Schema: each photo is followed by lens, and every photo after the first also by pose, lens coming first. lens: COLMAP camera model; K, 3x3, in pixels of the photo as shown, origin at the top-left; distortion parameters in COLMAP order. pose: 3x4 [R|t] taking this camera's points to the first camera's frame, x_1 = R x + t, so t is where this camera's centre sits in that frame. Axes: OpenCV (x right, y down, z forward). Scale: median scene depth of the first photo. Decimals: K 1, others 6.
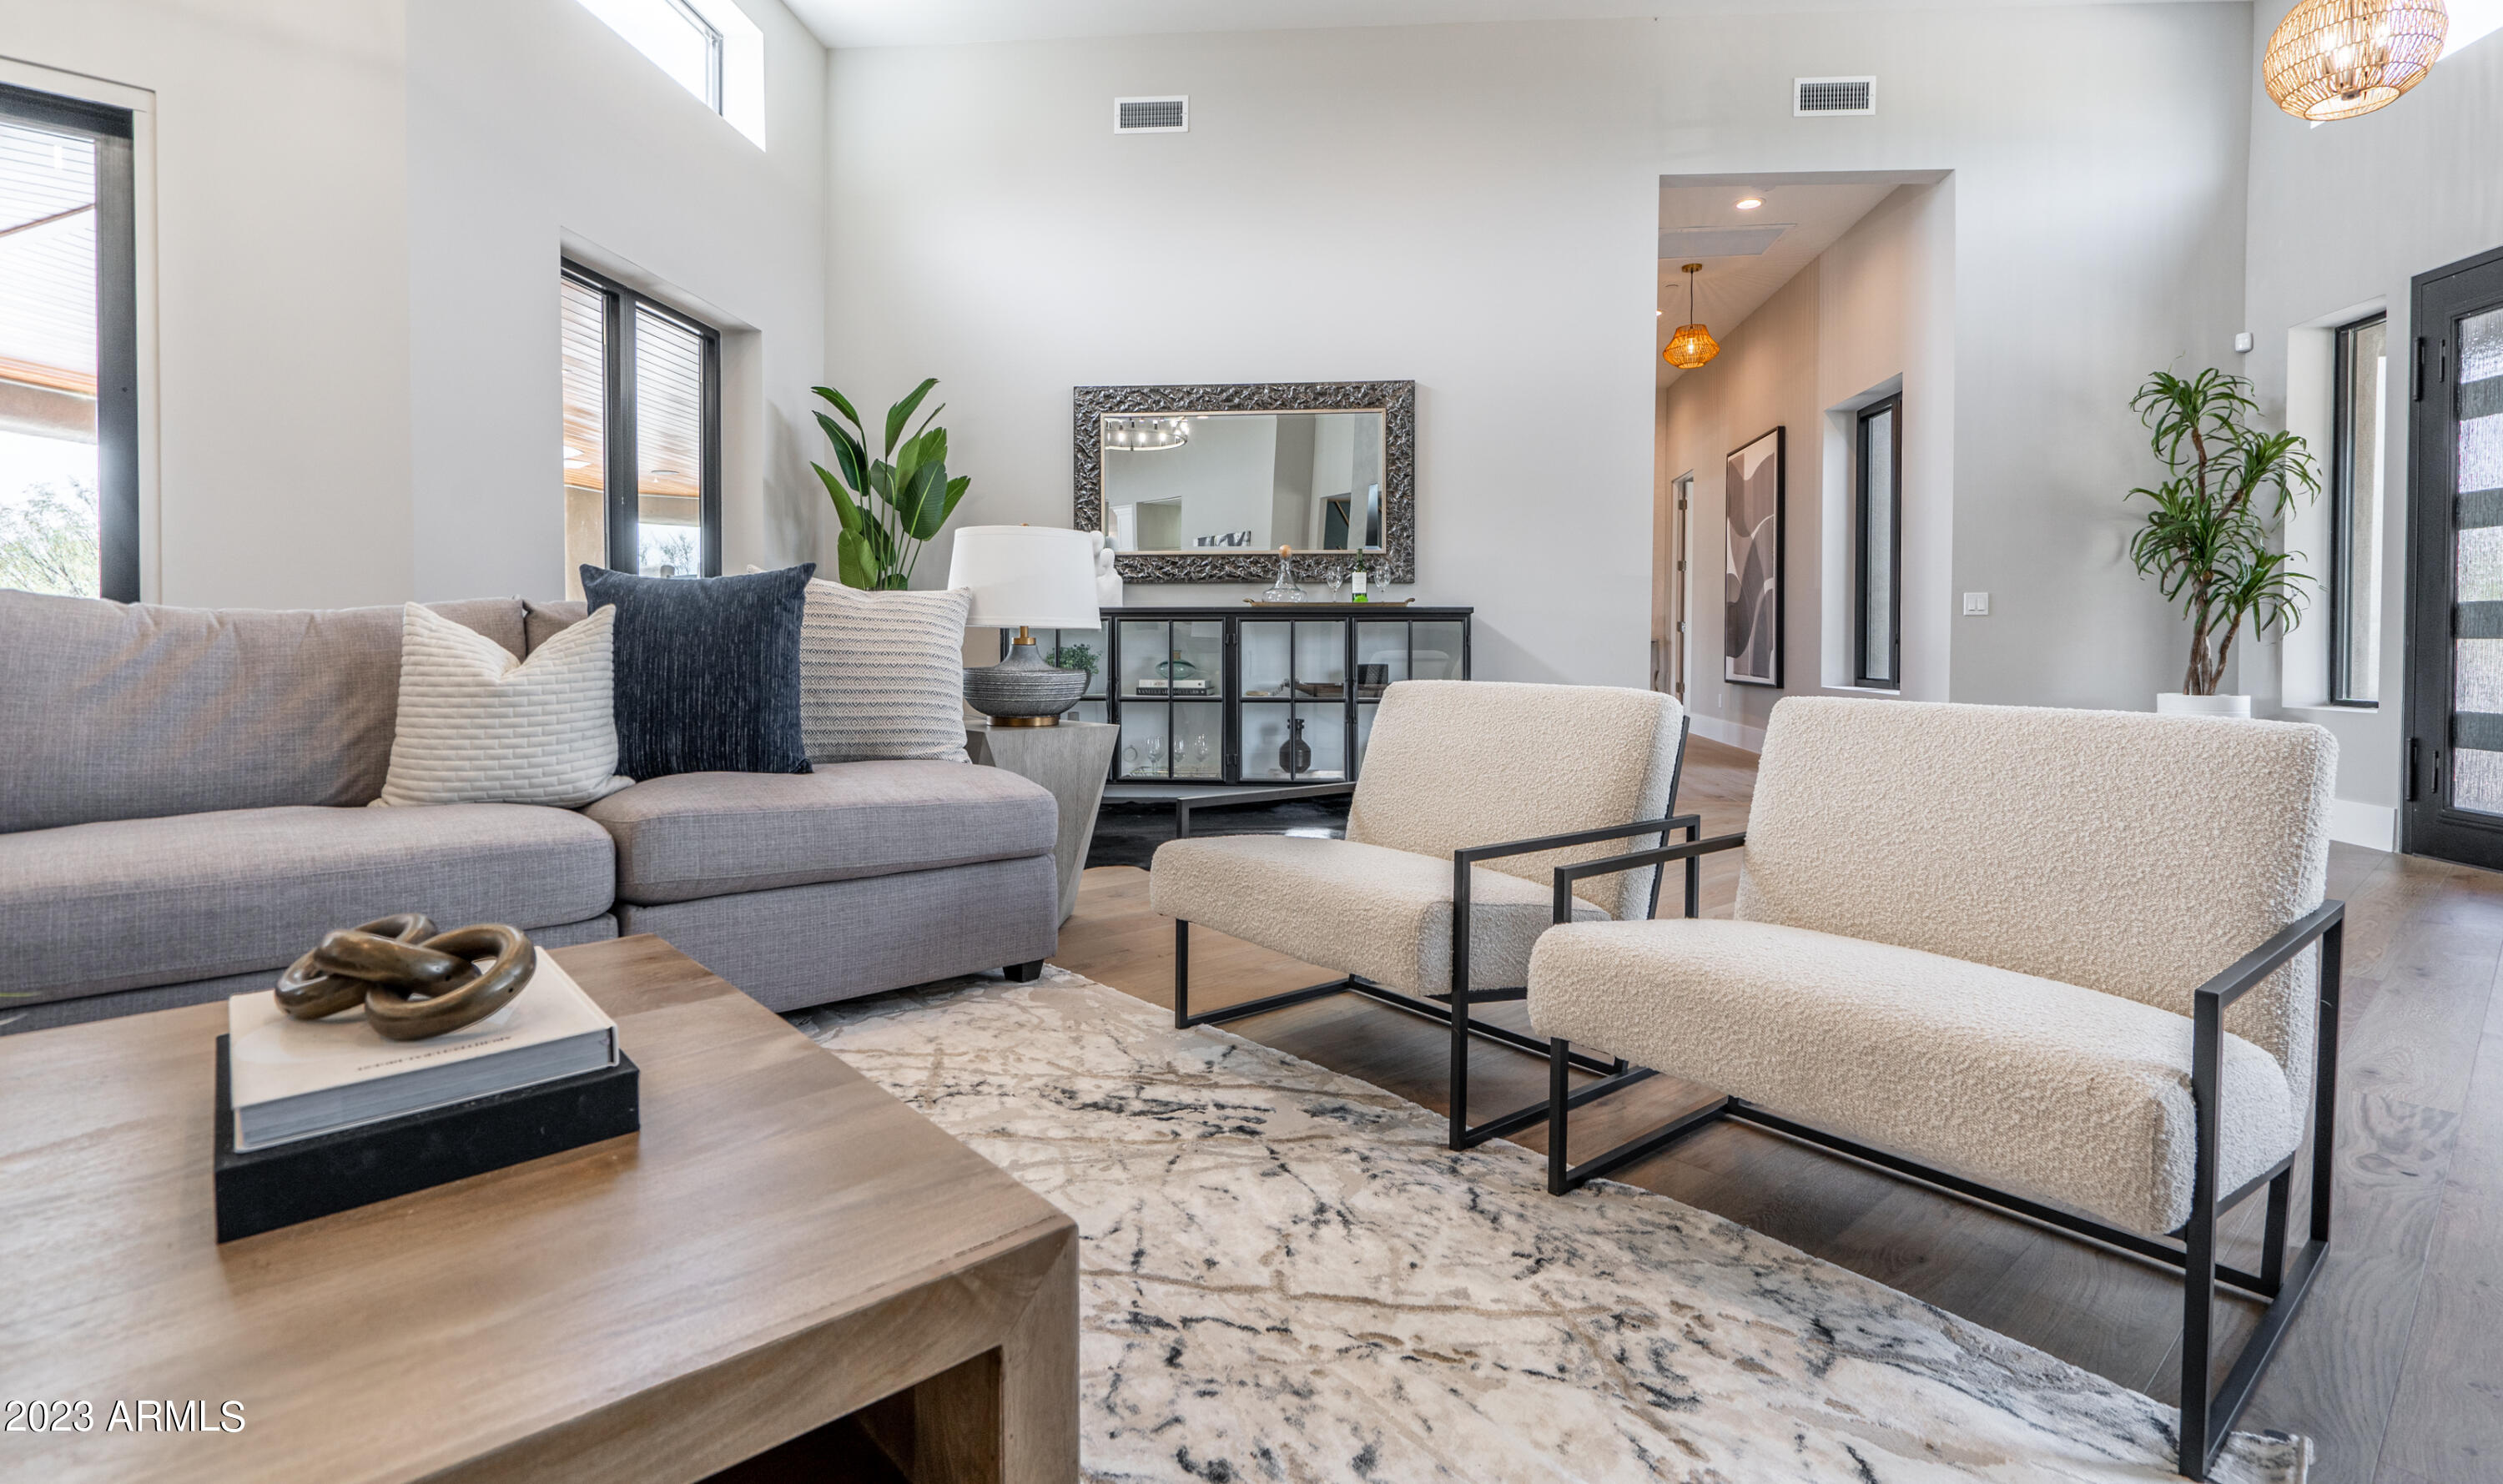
lens RADIAL K [[1167.1, 0, 1254.8], [0, 1167.1, 657.3], [0, 0, 1]] dist [-0.003715, -0.000348]
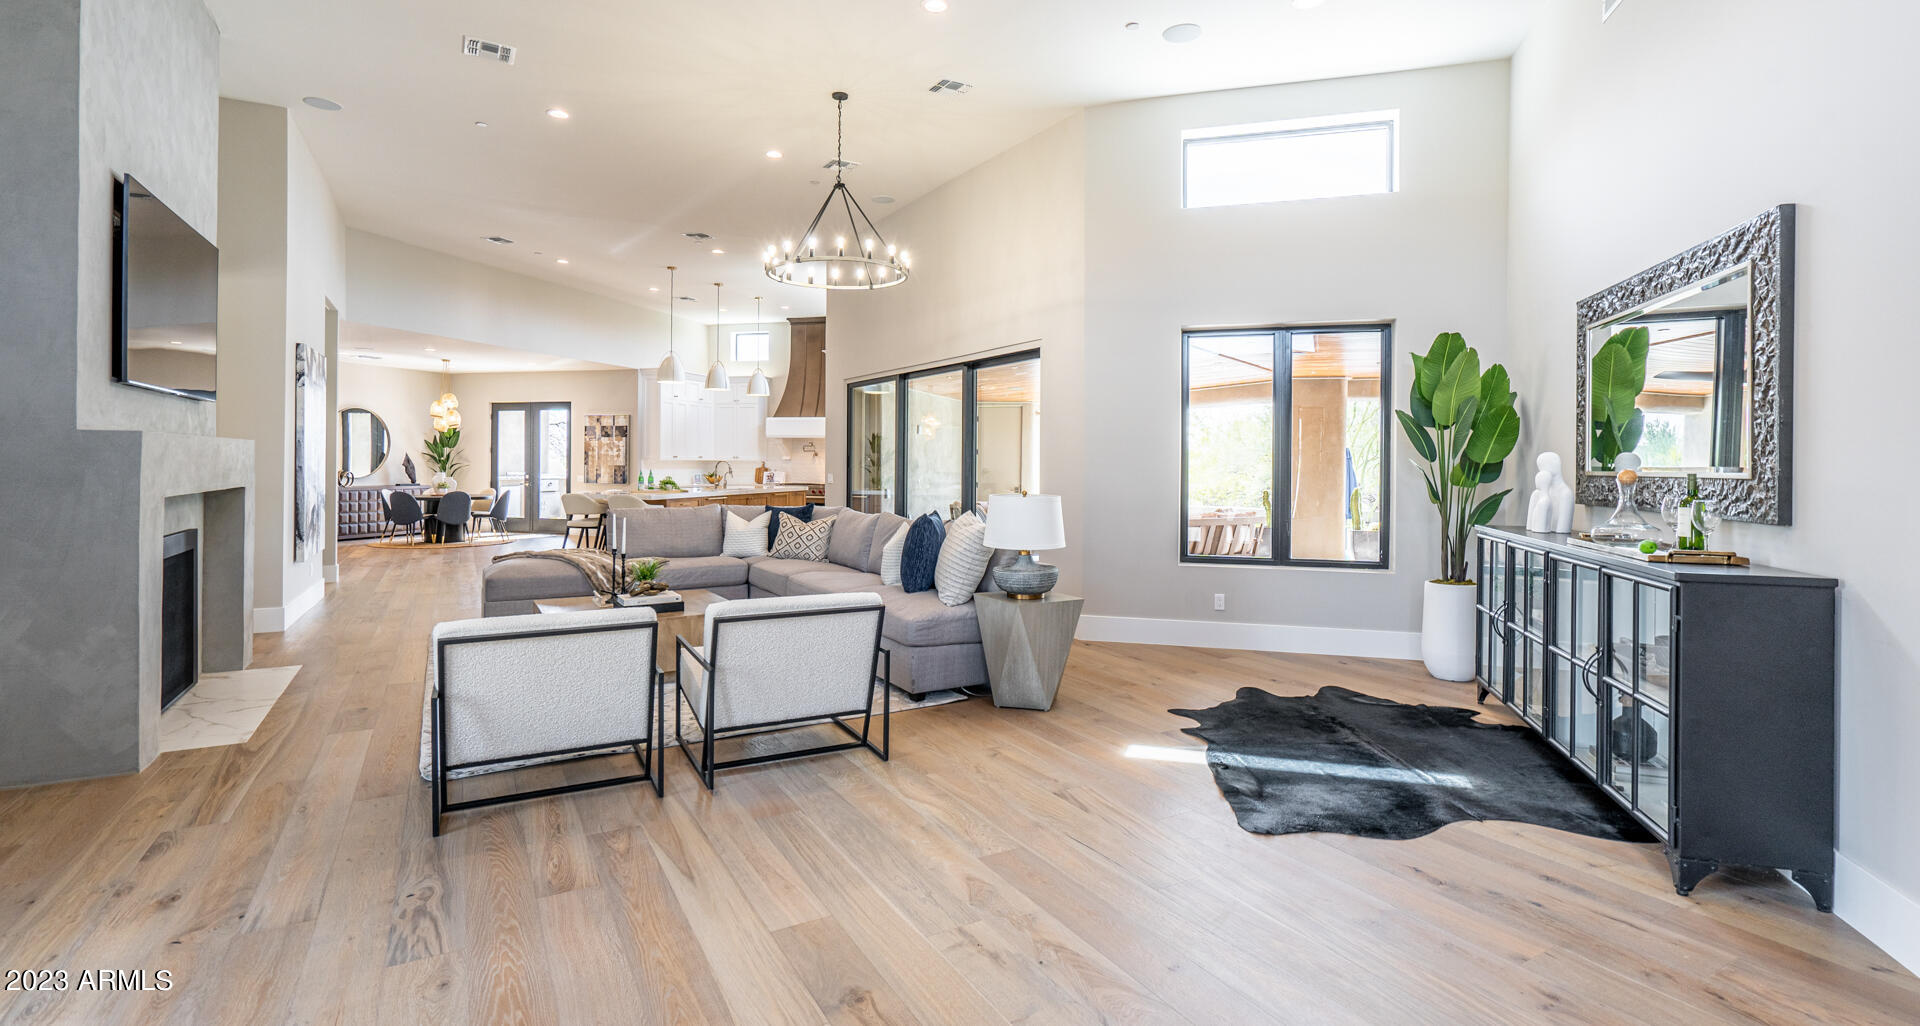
lens RADIAL K [[885.6, 0, 956.7], [0, 885.6, 450.0], [0, 0, 1]] dist [0.000320, 0.000036]
pose [[-0.209342, -0.018345, -0.977670, 1.573992], [-0.026529, 0.999563, -0.013076, -0.204946], [0.977483, 0.023199, -0.209737, 1.519679]]
